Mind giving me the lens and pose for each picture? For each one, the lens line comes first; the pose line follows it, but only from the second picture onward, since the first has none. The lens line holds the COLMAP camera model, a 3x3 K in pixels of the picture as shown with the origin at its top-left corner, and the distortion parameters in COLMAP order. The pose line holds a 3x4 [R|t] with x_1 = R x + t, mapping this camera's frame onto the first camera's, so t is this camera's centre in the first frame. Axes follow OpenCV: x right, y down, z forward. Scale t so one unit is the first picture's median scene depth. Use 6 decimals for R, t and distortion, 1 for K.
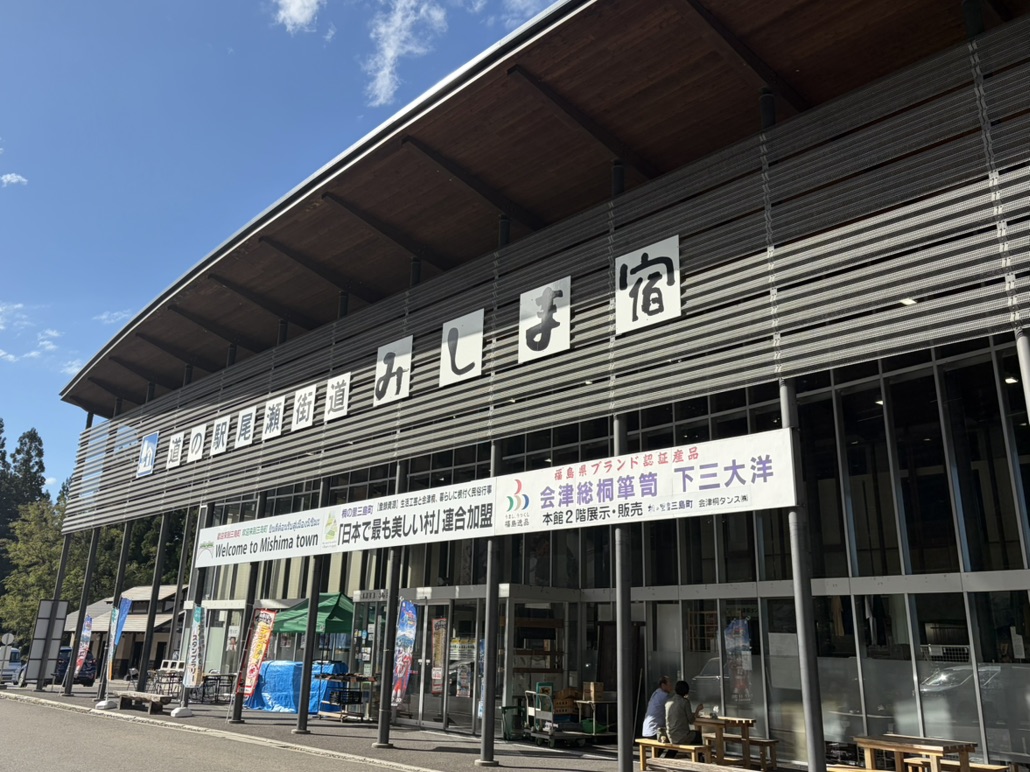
lens RADIAL K [[955.2, 0, 503.0], [0, 955.2, 348.1], [0, 0, 1]] dist [0.125350, 0.000000]
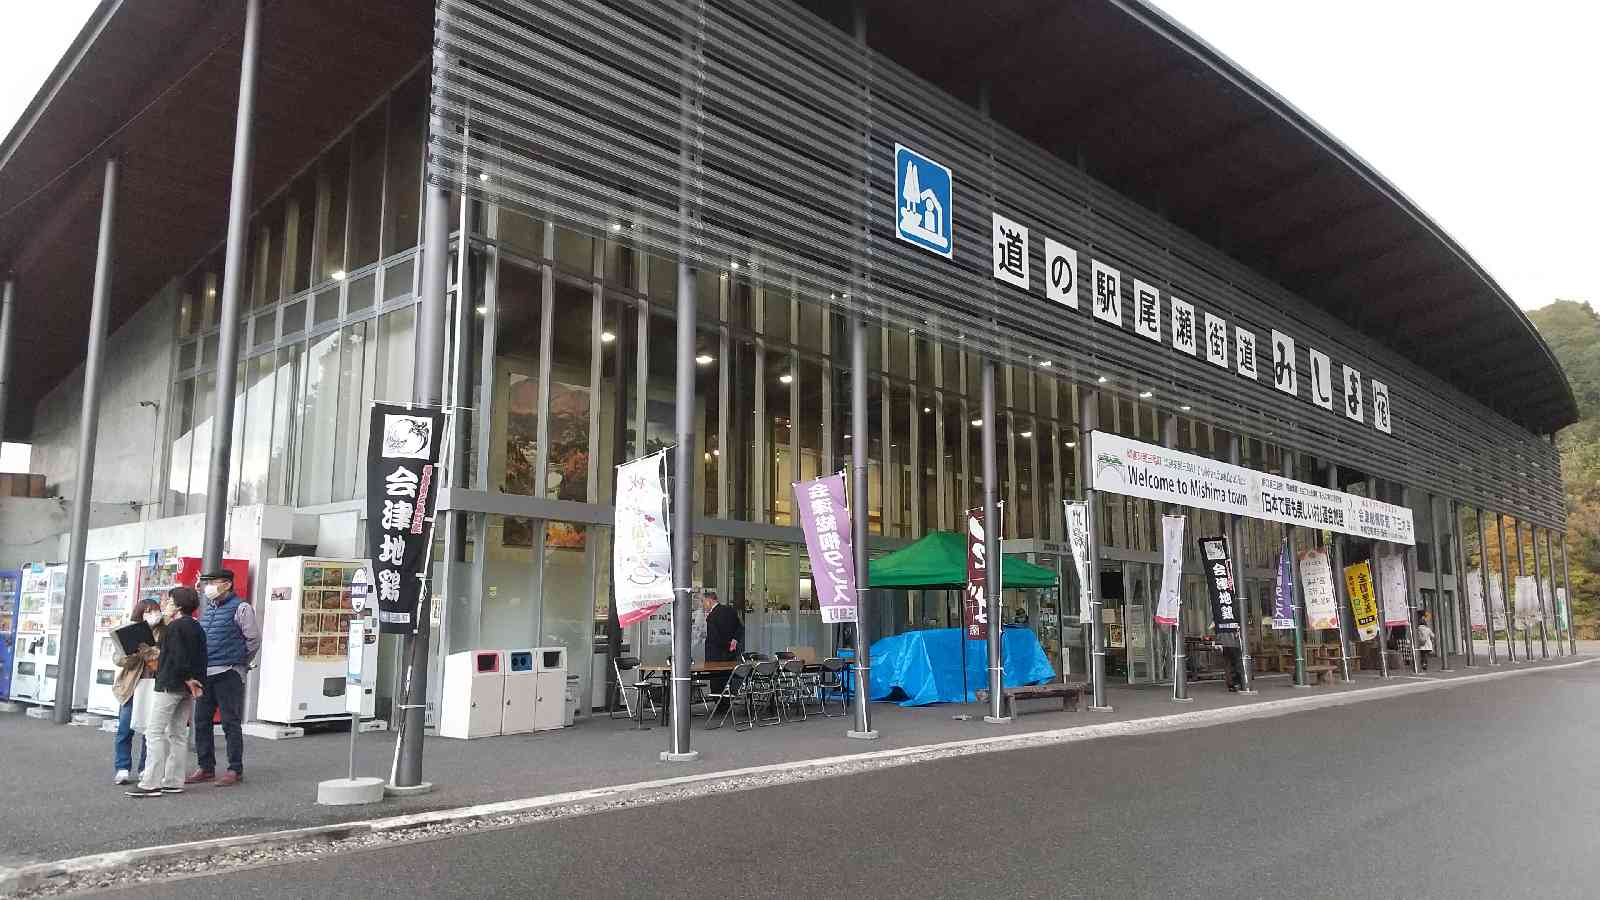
lens RADIAL K [[1186.5, 0, 800.3], [0, 1186.5, 444.3], [0, 0, 1]] dist [0.044255, -0.053117]
pose [[-0.148444, 0.102584, 0.983586, -1.473375], [-0.310168, 0.939589, -0.144806, 0.518265], [-0.939021, -0.326572, -0.107658, 1.785884]]
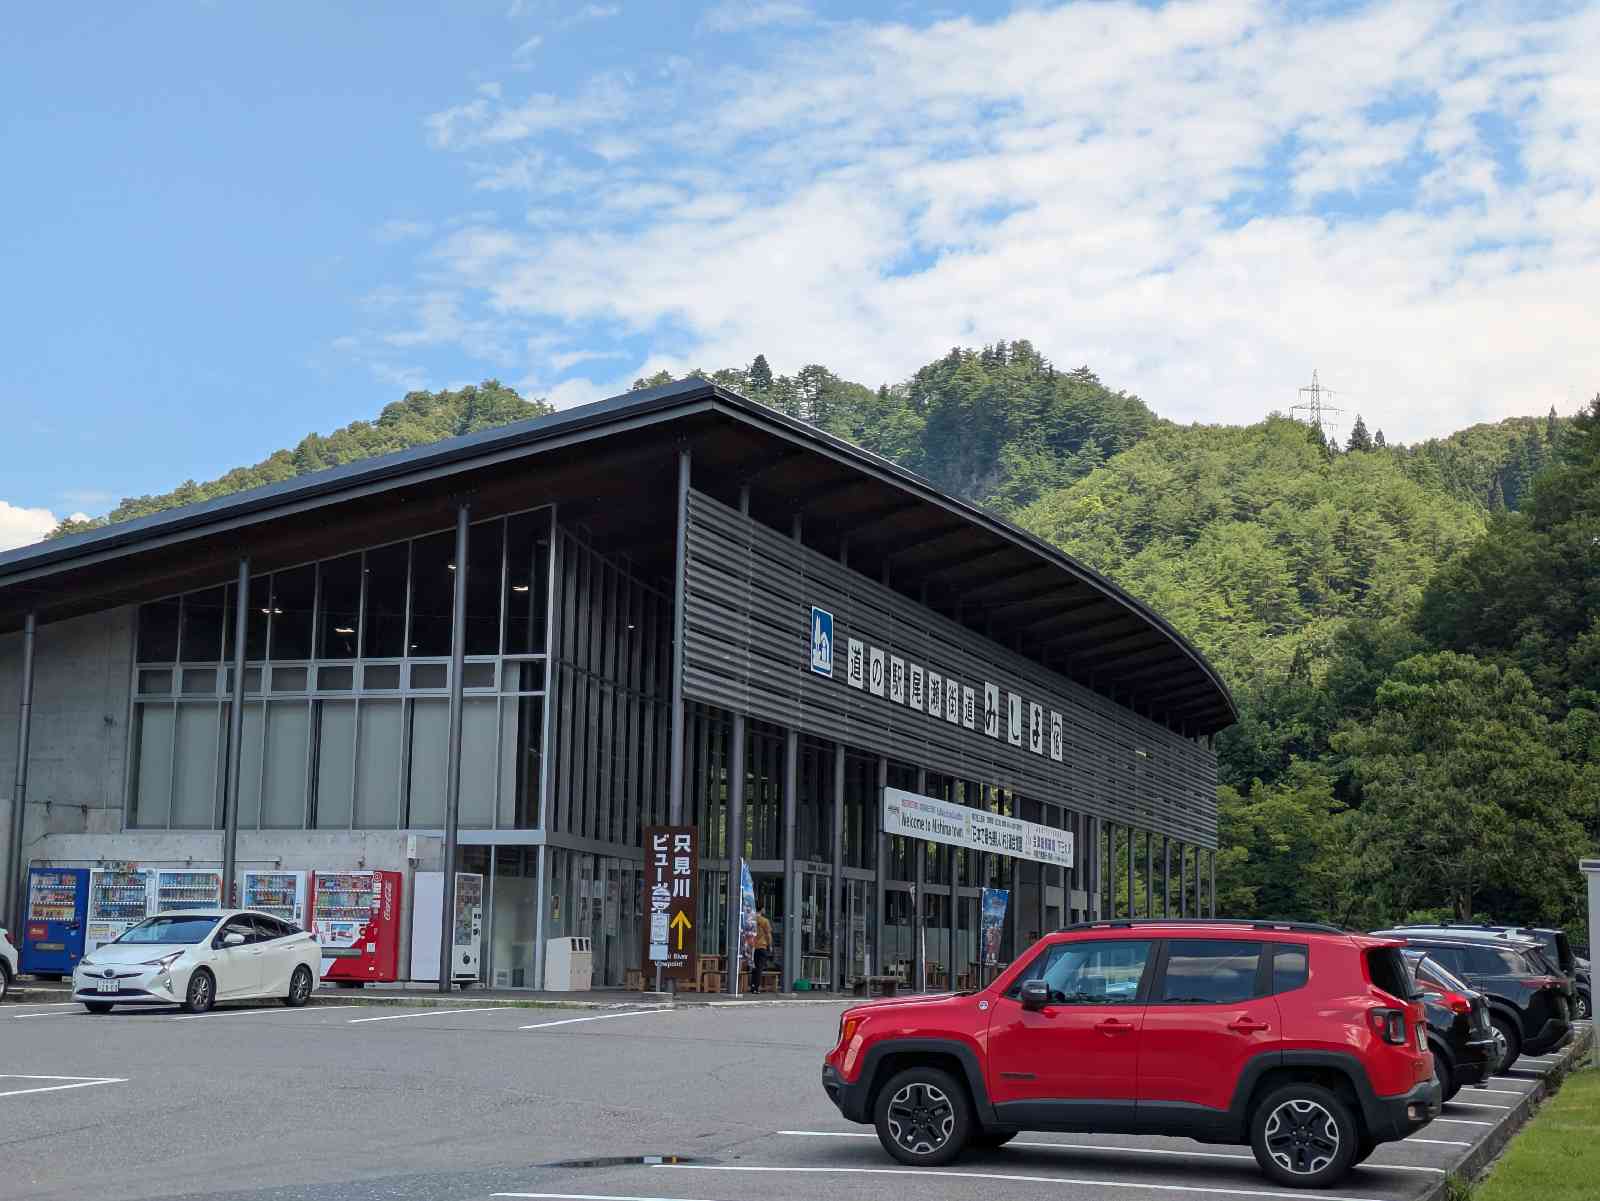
lens RADIAL K [[2579.3, 0, 799.2], [0, 2579.3, 596.1], [0, 0, 1]] dist [-0.004833, 0.000000]
pose [[-0.516823, 0.069661, 0.853254, -3.092389], [-0.300586, 0.918462, -0.257052, 0.893125], [-0.801587, -0.389326, -0.453743, 3.025939]]
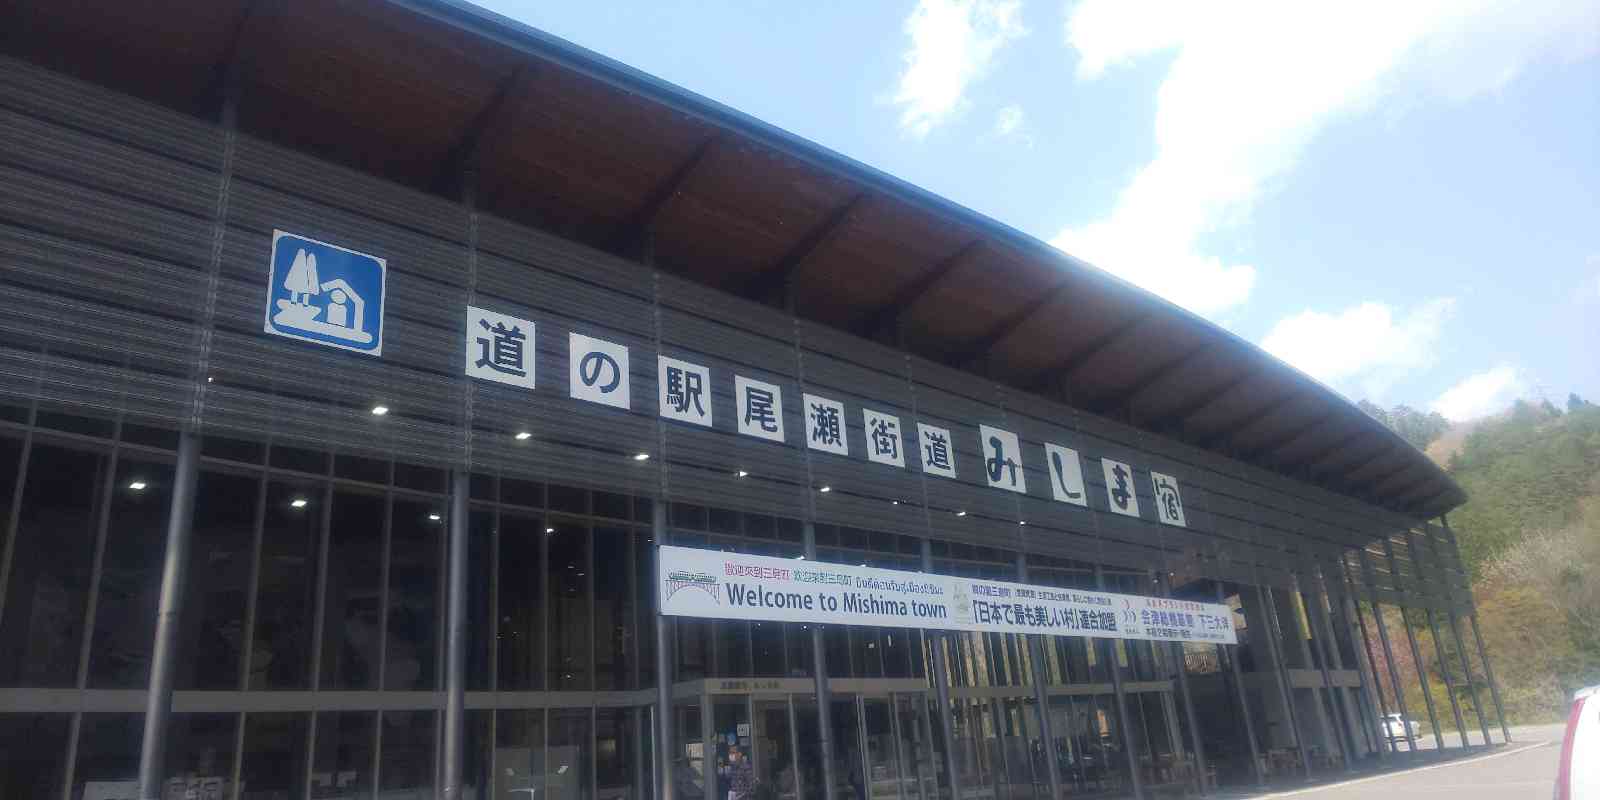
lens RADIAL K [[1019.8, 0, 795.7], [0, 1019.8, 414.5], [0, 0, 1]] dist [0.019745, -0.004336]
pose [[-0.061973, 0.293438, 0.953967, -1.249814], [-0.230941, 0.925650, -0.299731, 0.387127], [-0.970992, -0.238885, 0.010402, 1.332864]]
